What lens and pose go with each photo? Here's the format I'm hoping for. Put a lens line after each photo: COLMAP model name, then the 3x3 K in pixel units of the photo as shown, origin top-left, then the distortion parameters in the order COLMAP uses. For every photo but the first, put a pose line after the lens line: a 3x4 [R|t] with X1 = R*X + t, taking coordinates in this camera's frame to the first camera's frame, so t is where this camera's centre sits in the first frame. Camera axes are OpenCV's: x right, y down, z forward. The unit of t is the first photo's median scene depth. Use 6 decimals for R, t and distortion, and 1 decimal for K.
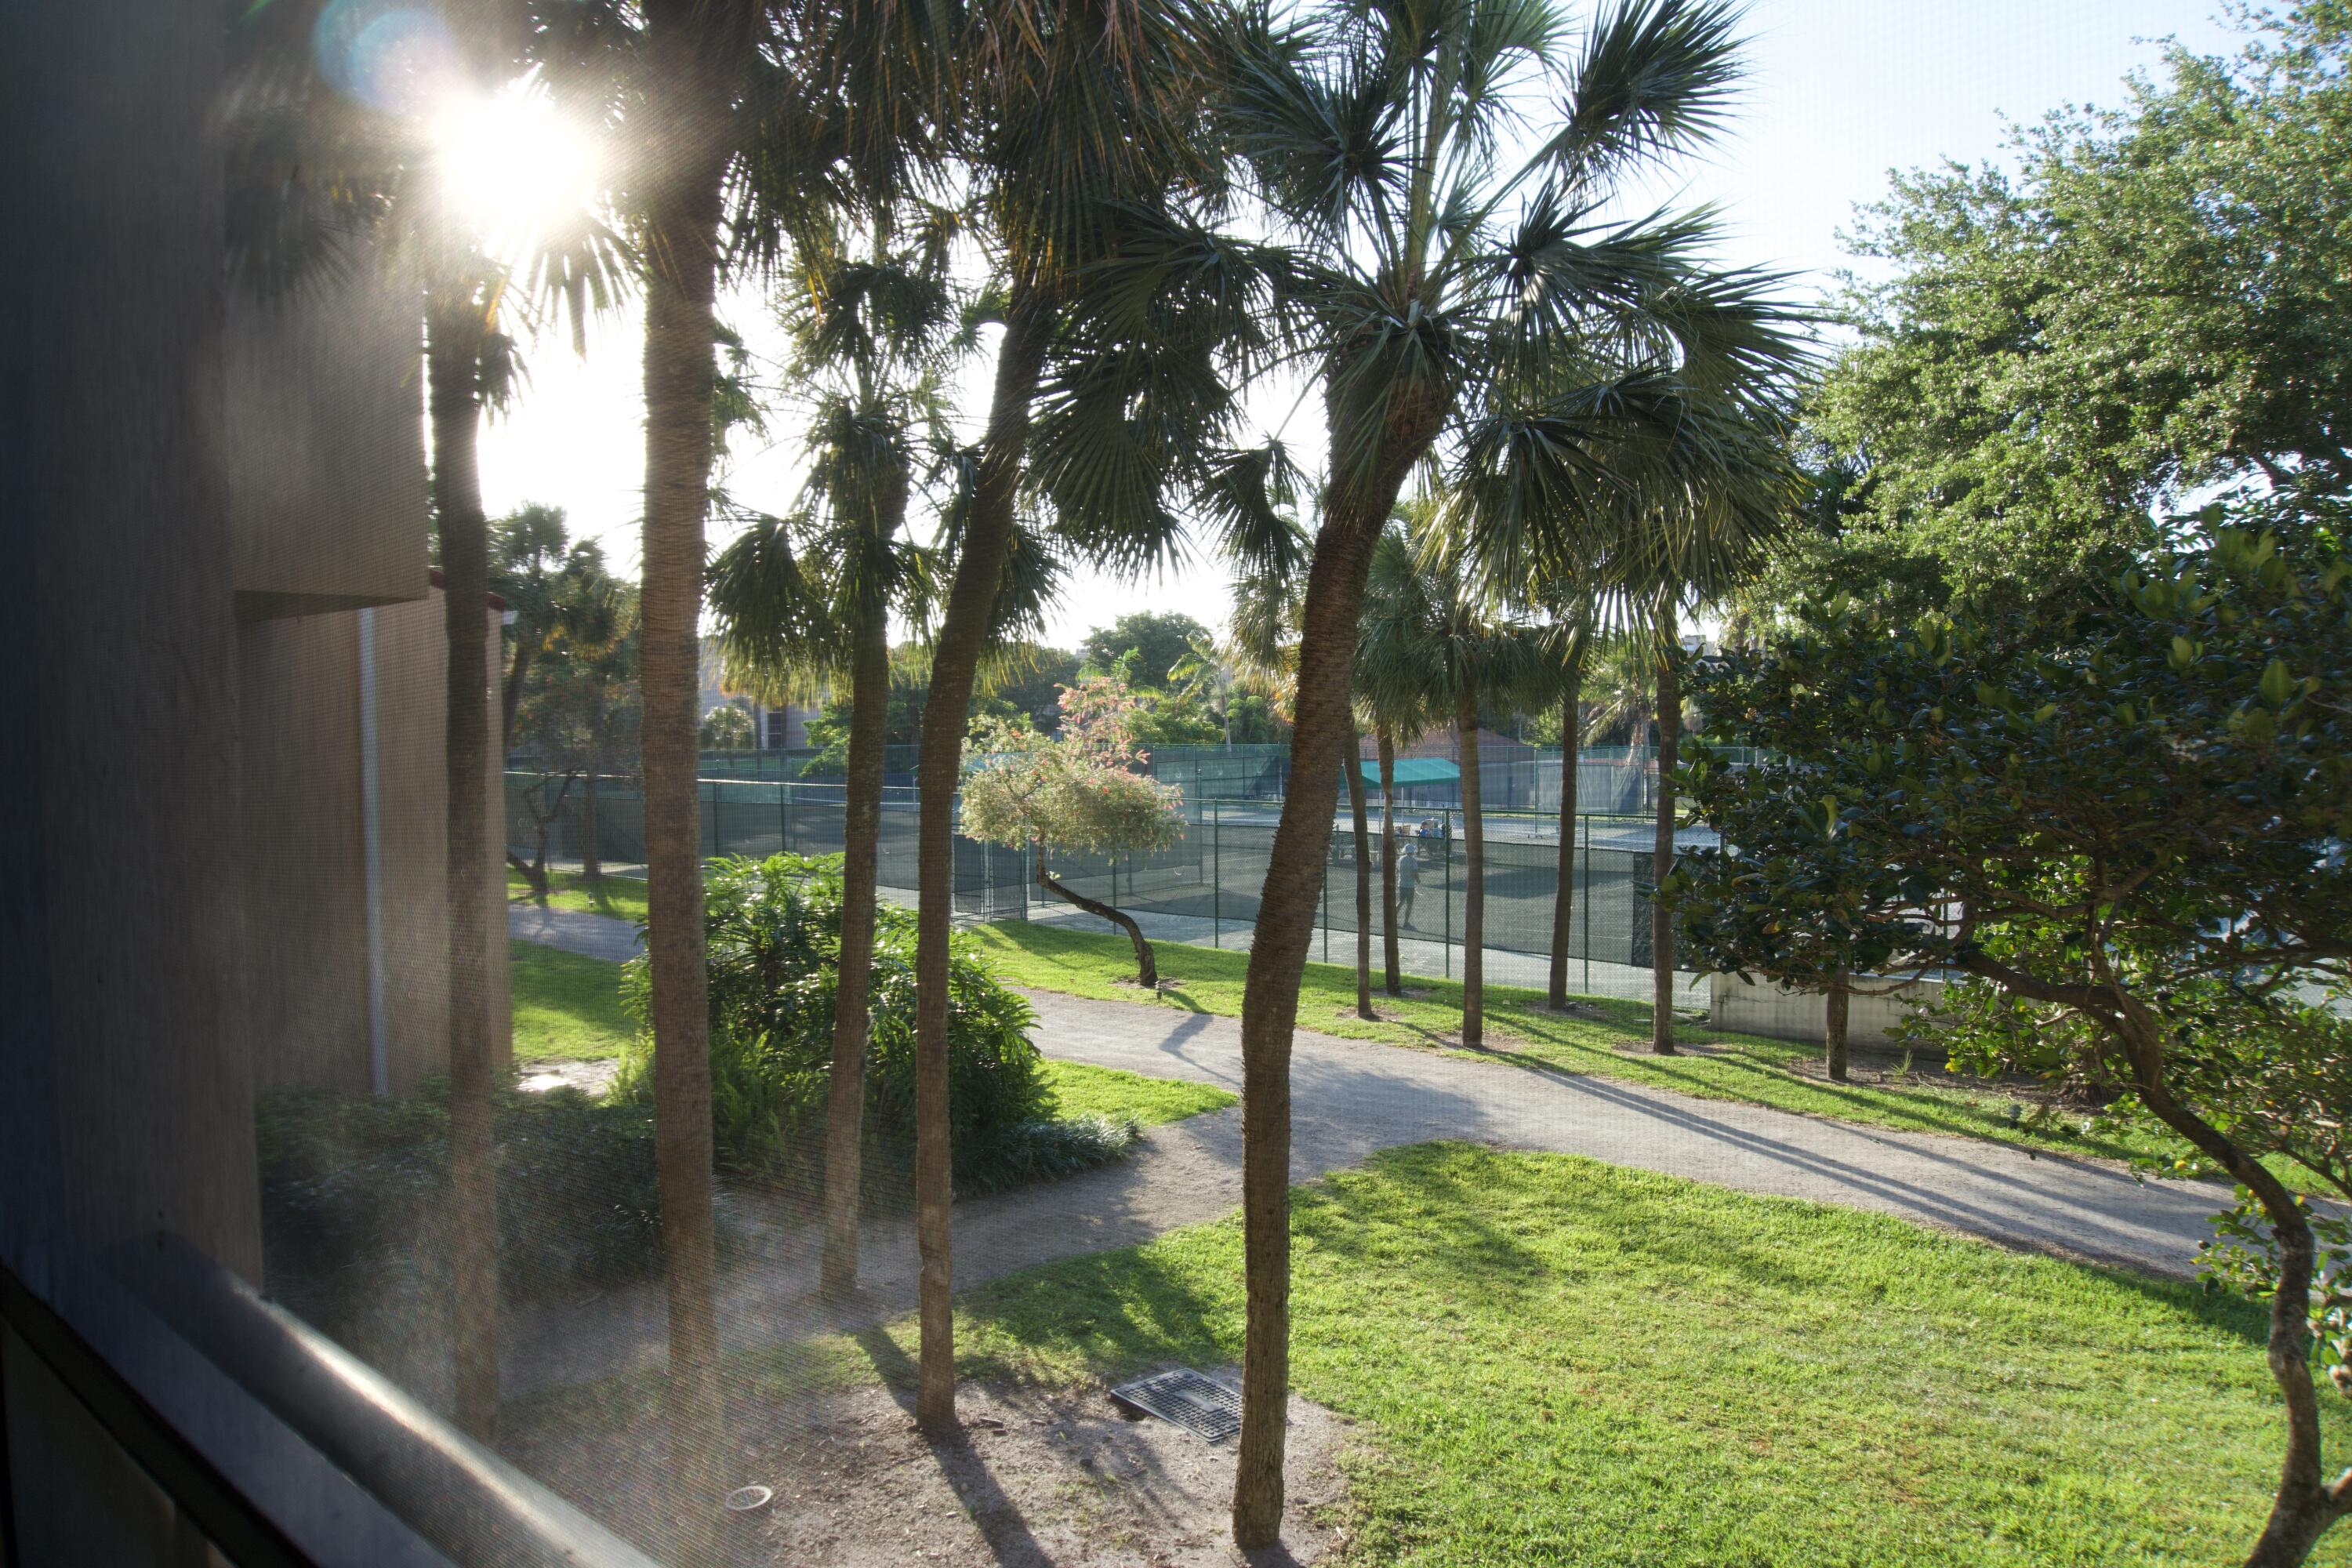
lens RADIAL K [[1575.5, 0, 1156.9], [0, 1575.5, 800.7], [0, 0, 1]] dist [-0.049288, -0.004708]
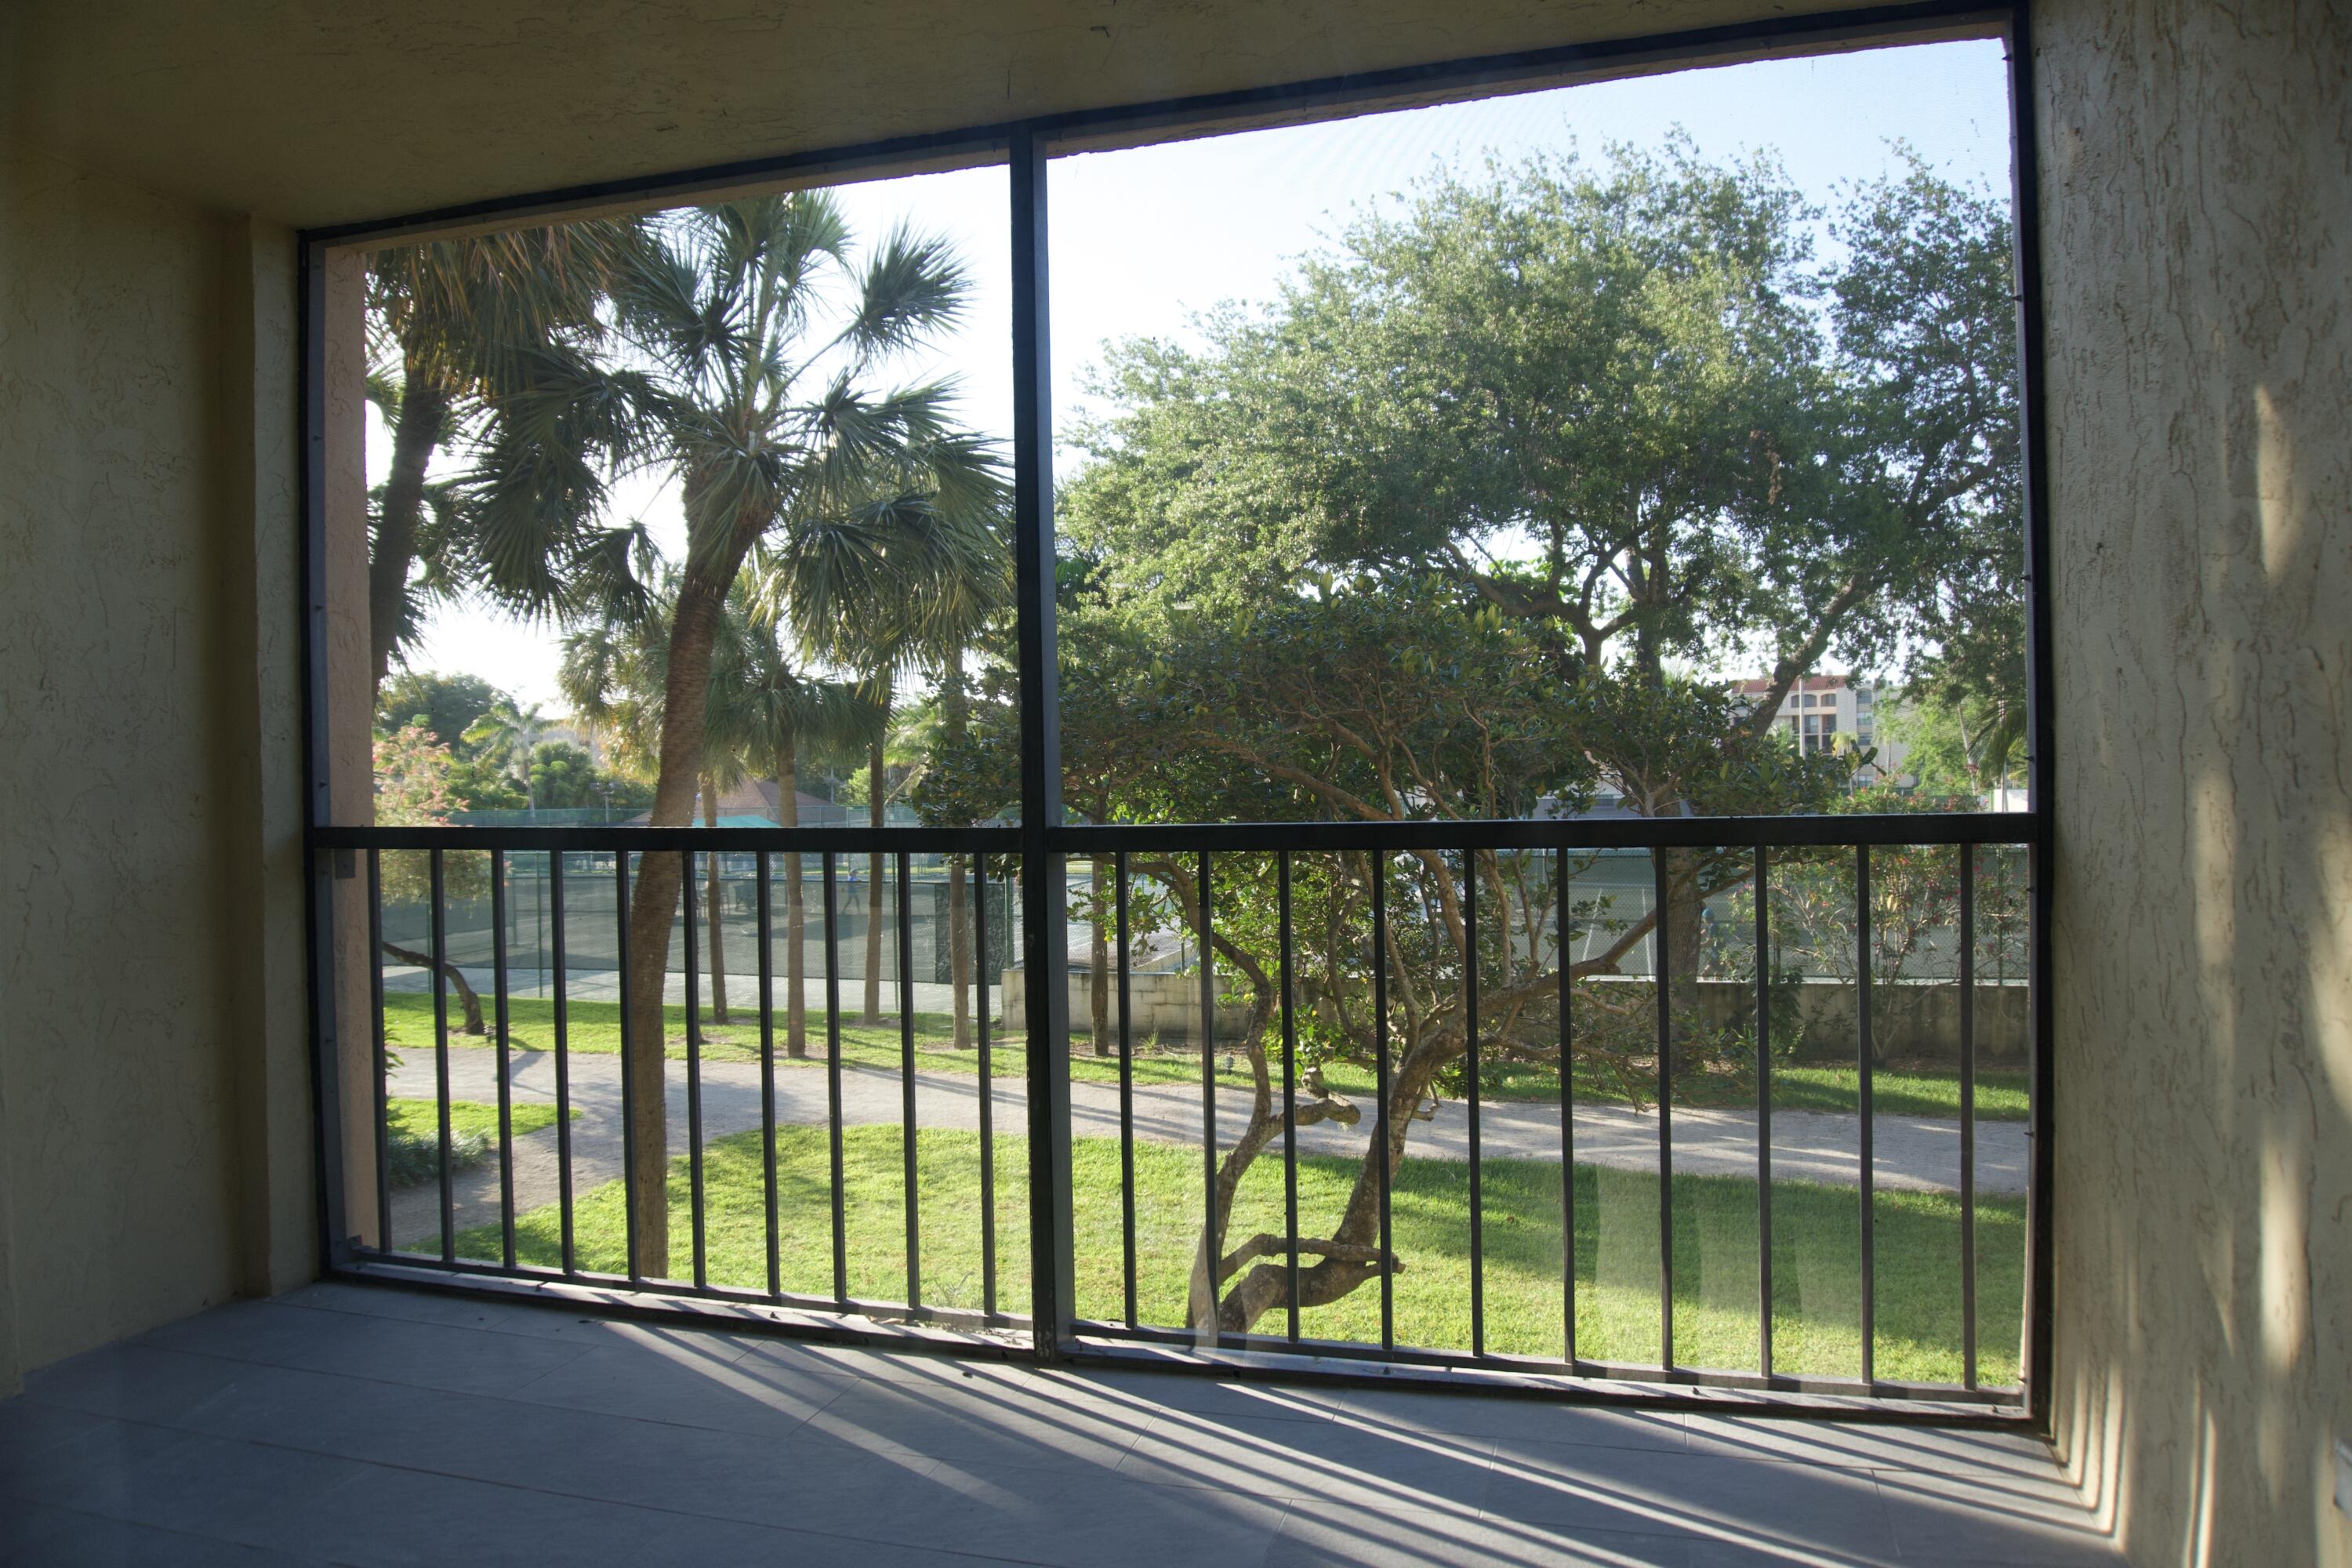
lens RADIAL K [[1575.5, 0, 1175.6], [0, 1575.5, 793.0], [0, 0, 1]] dist [-0.049288, -0.004708]
pose [[0.904276, -0.012479, 0.426766, -0.058259], [0.032865, 0.998642, -0.040435, 0.044615], [-0.425682, 0.050590, 0.903458, -0.255458]]
